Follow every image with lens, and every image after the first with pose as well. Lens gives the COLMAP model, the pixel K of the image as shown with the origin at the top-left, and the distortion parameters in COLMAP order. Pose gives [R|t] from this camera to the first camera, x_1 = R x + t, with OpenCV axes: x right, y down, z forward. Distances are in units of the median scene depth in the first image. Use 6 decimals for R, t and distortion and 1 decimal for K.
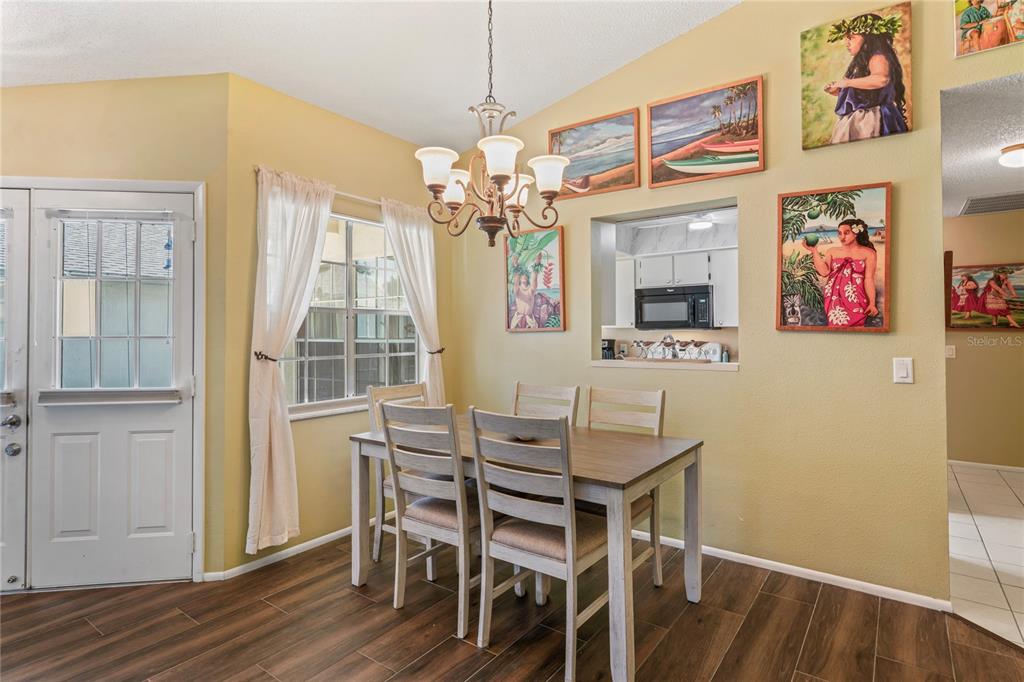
lens RADIAL K [[536.5, 0, 482.5], [0, 536.5, 322.4], [0, 0, 1]] dist [-0.003939, 0.001319]
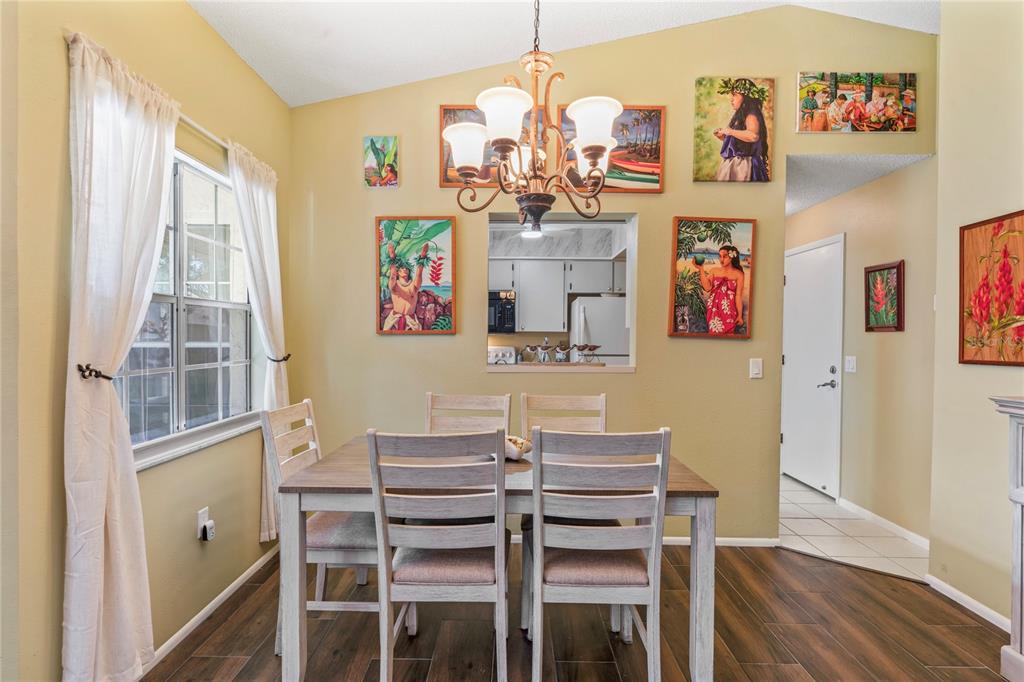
lens RADIAL K [[536.5, 0, 508.3], [0, 536.5, 345.0], [0, 0, 1]] dist [-0.003939, 0.001319]
pose [[0.804060, 0.000162, 0.594549, -0.421342], [-0.022016, 0.999322, 0.029503, 0.007918], [-0.594141, -0.036811, 0.803518, 0.297058]]
